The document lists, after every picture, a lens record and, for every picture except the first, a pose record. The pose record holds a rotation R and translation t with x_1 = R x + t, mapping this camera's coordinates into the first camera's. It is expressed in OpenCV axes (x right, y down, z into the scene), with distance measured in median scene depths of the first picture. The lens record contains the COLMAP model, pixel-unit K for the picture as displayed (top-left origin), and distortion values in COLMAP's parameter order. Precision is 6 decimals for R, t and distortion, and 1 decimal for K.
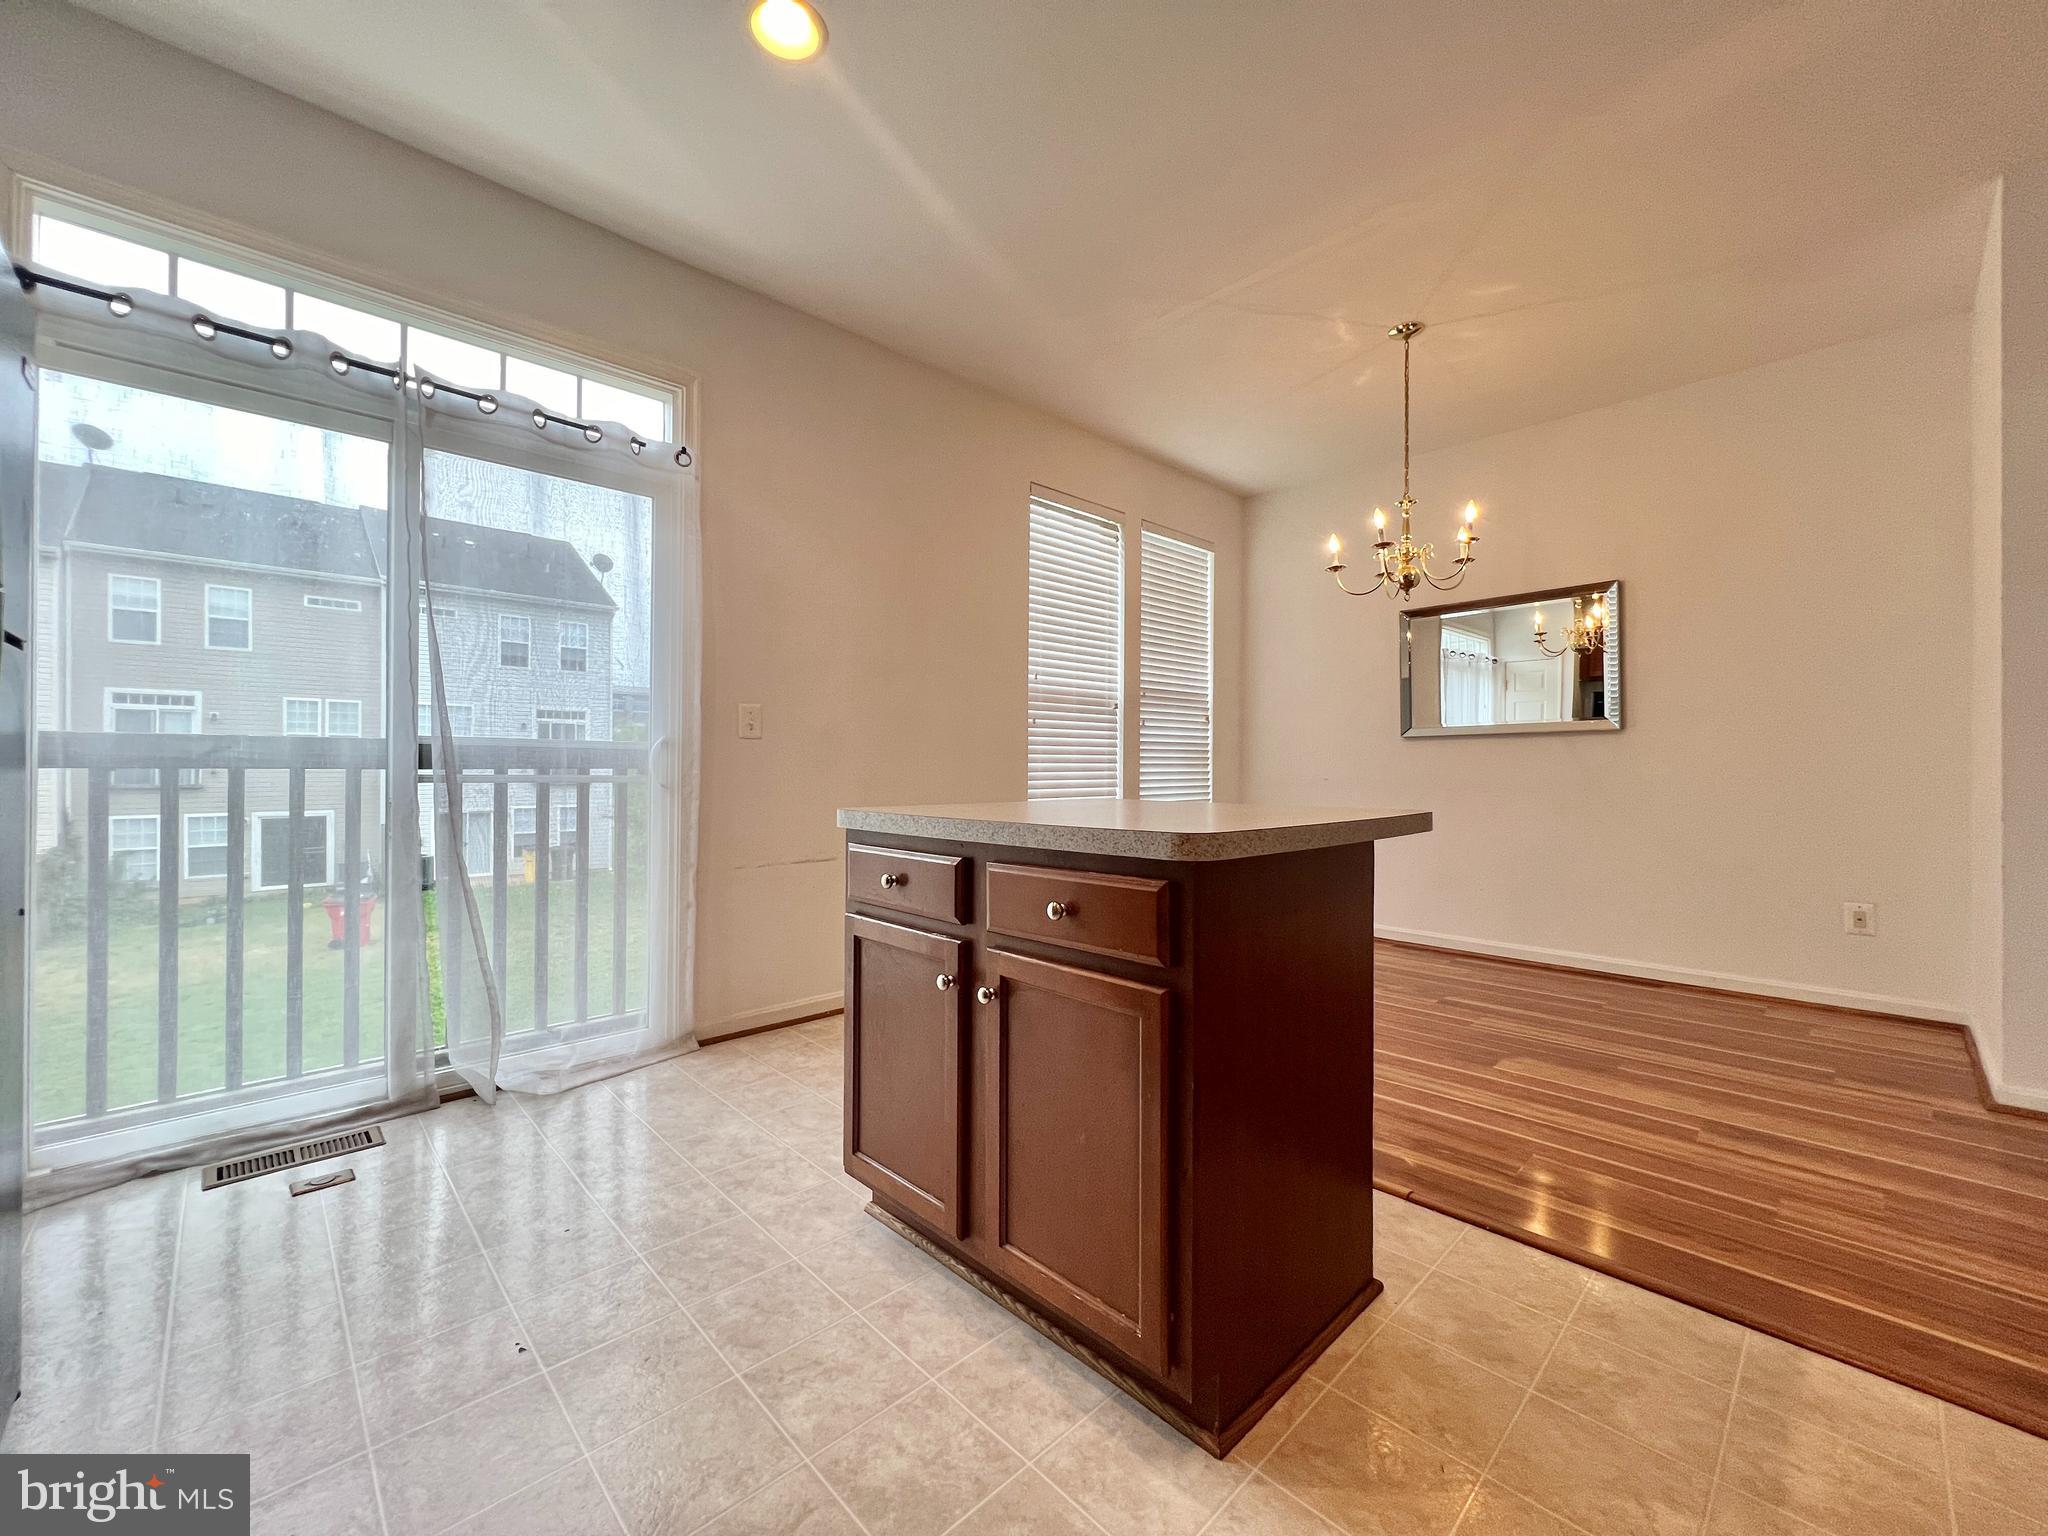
lens RADIAL K [[824.3, 0, 1018.8], [0, 824.3, 768.4], [0, 0, 1]] dist [-0.002626, -0.000150]
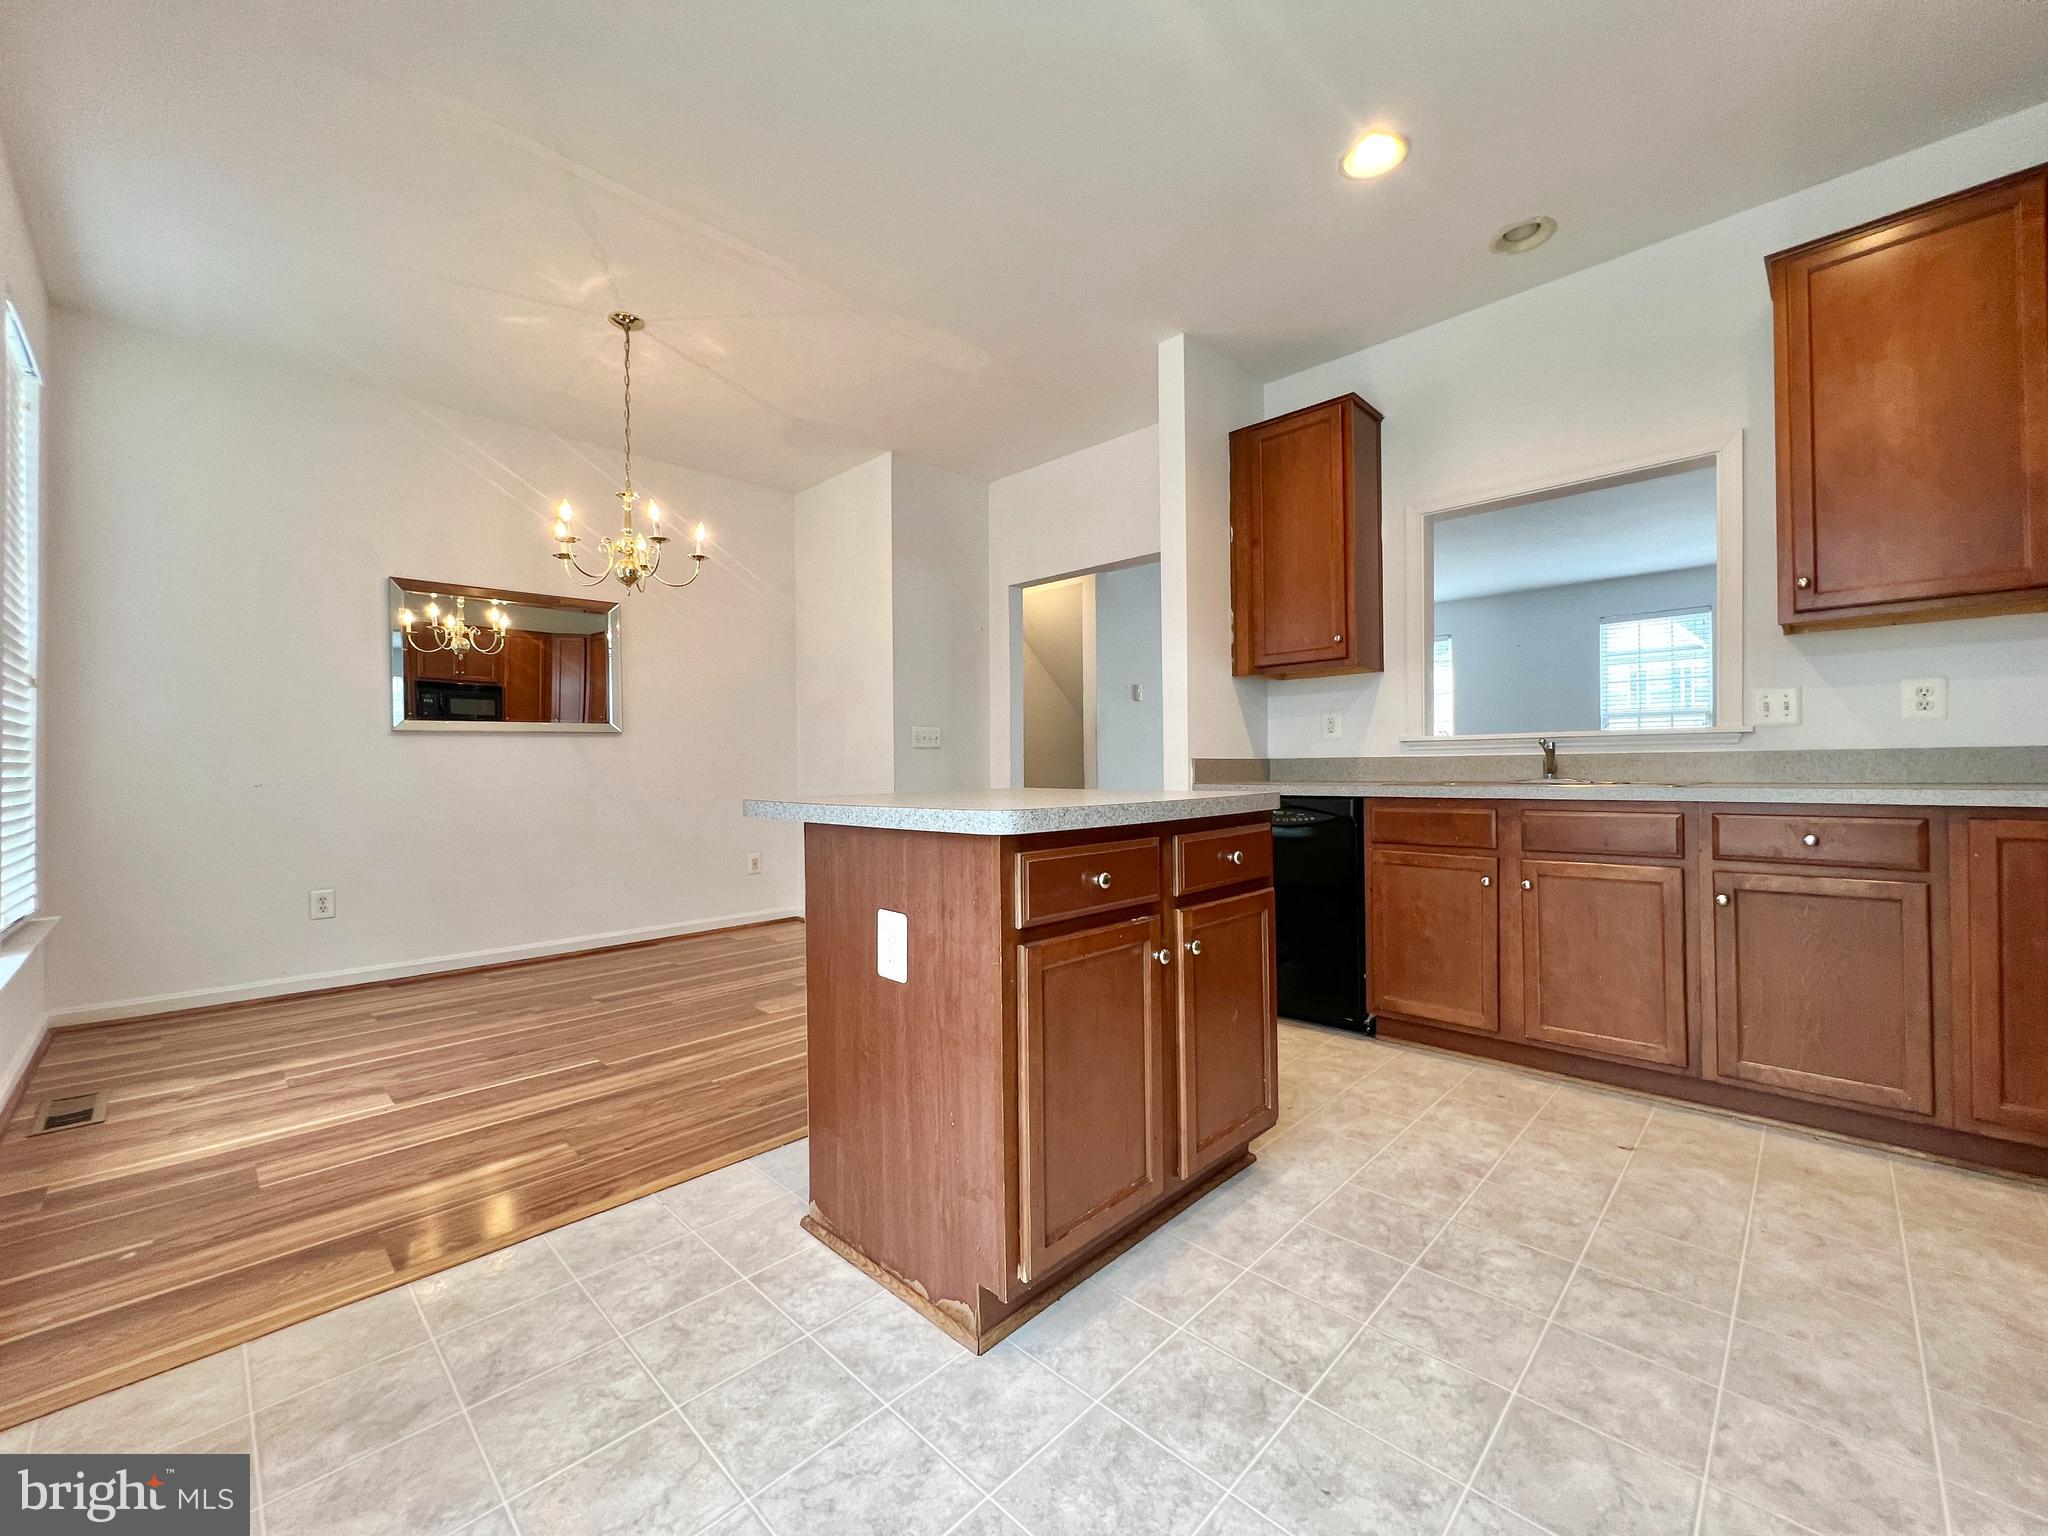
lens RADIAL K [[820.7, 0, 1011.9], [0, 820.7, 762.2], [0, 0, 1]] dist [-0.021178, -0.000063]
pose [[-0.029425, 0.004879, 0.999555, -0.781429], [0.012307, 0.999914, -0.004519, 0.008541], [-0.999491, 0.012169, -0.029483, 0.841980]]
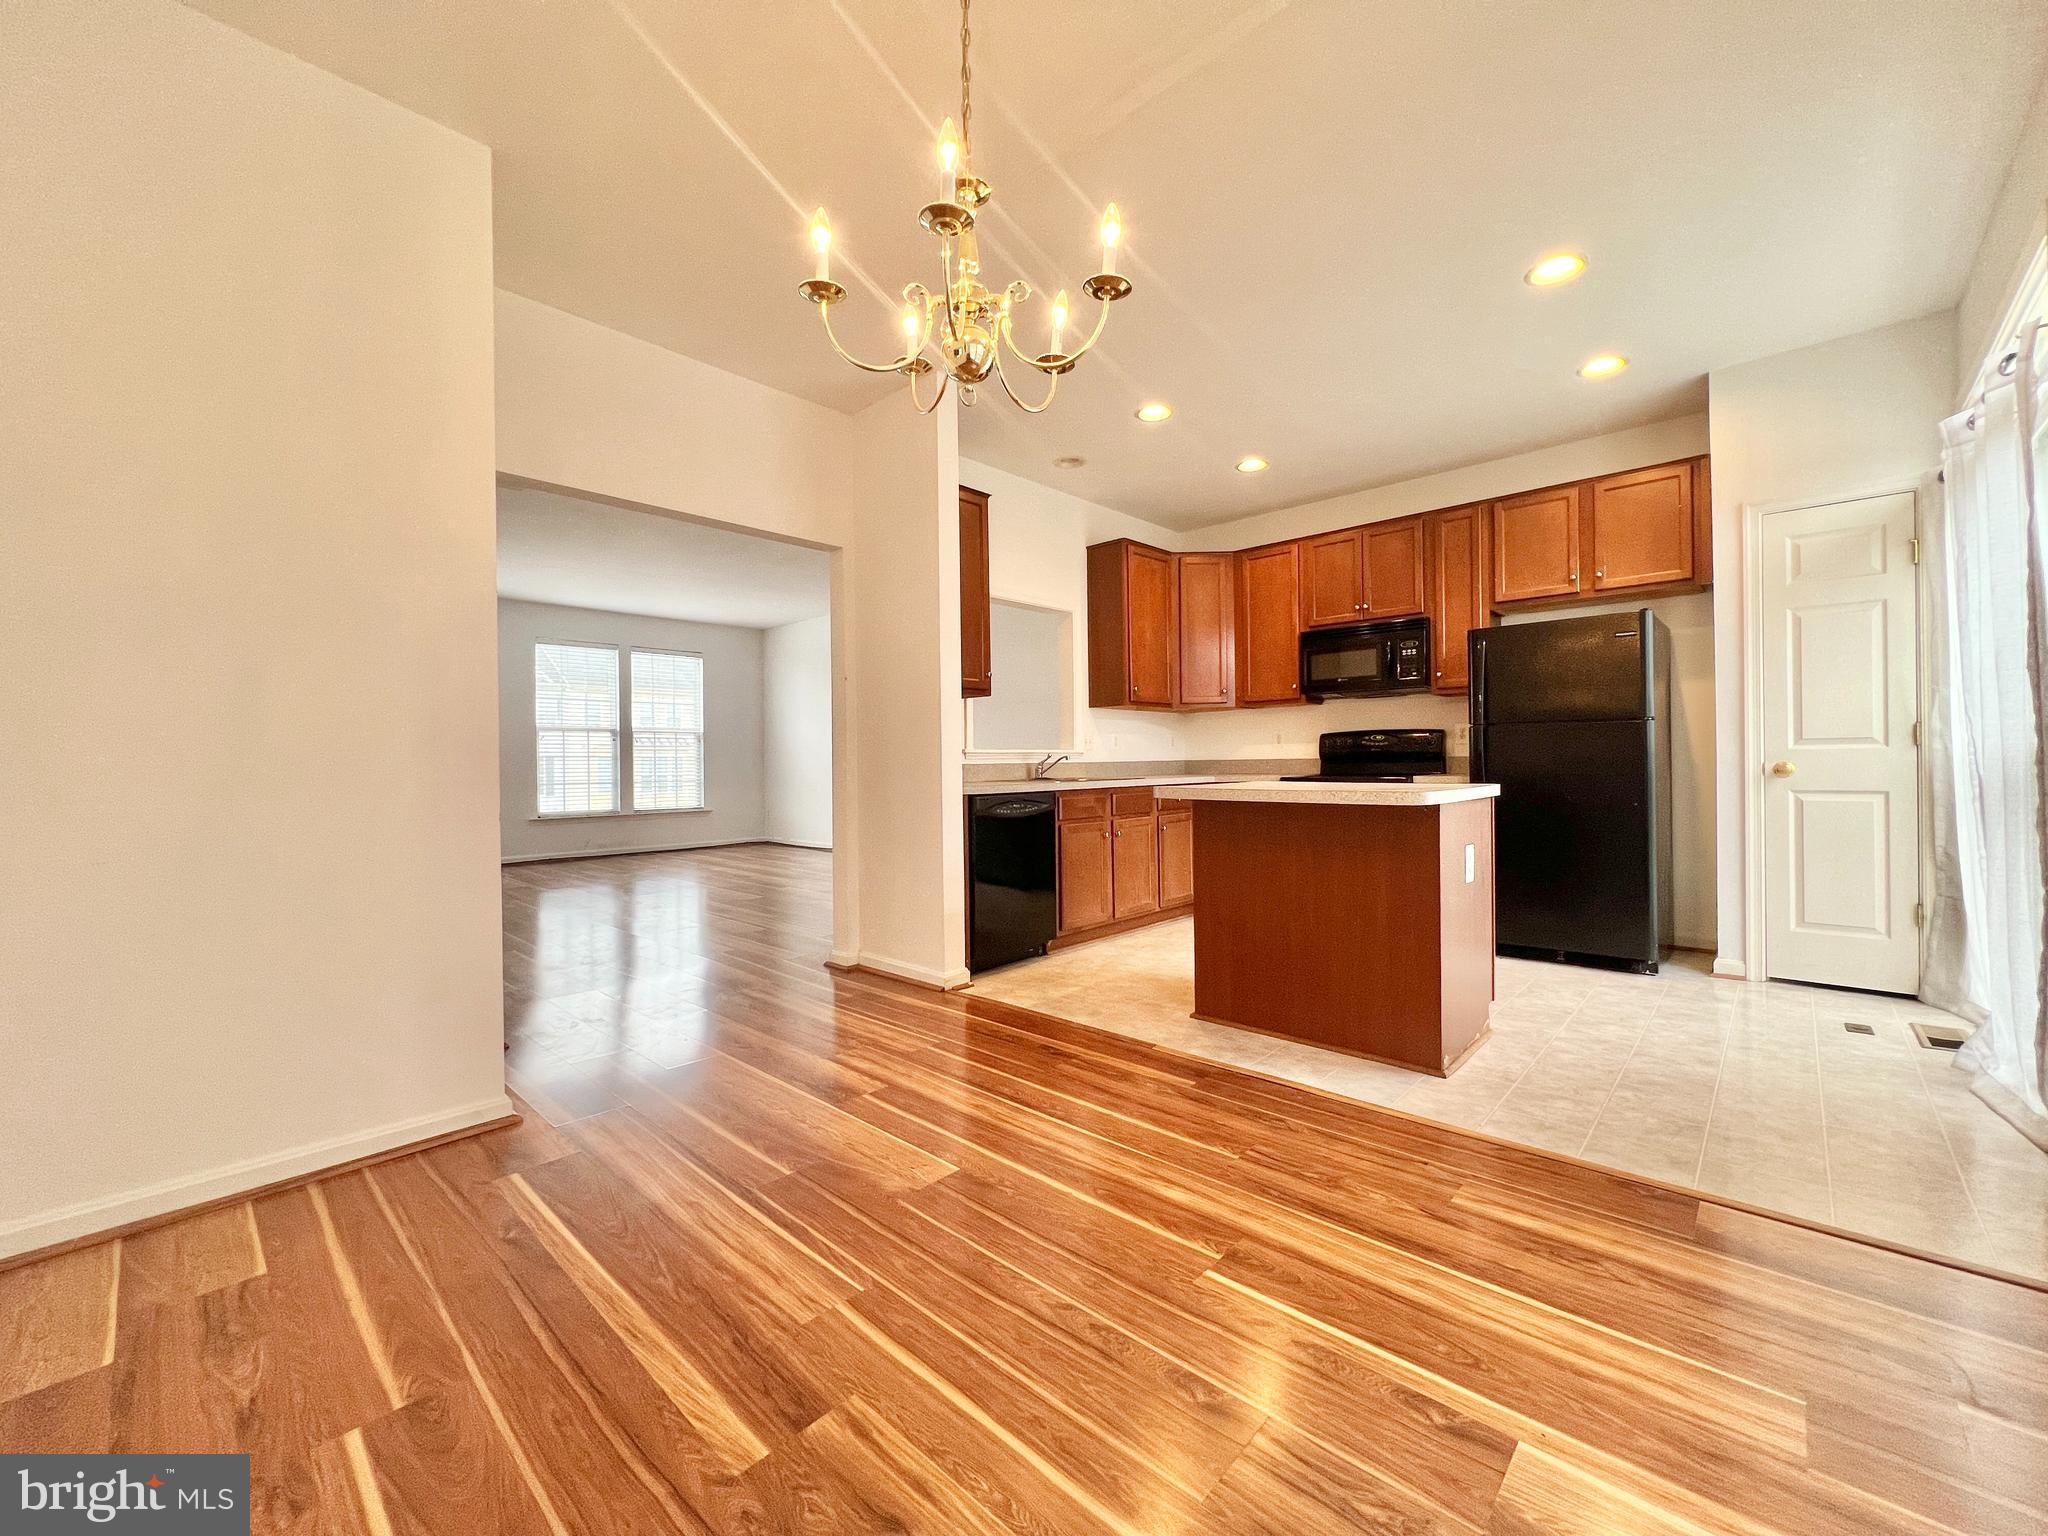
lens RADIAL K [[828.3, 0, 1020.8], [0, 828.3, 755.4], [0, 0, 1]] dist [-0.018629, -0.000334]
pose [[-0.998571, 0.010563, -0.052396, 0.691242], [0.010863, 0.999926, -0.005458, -0.008515], [0.052334, -0.006020, -0.998611, 2.179748]]
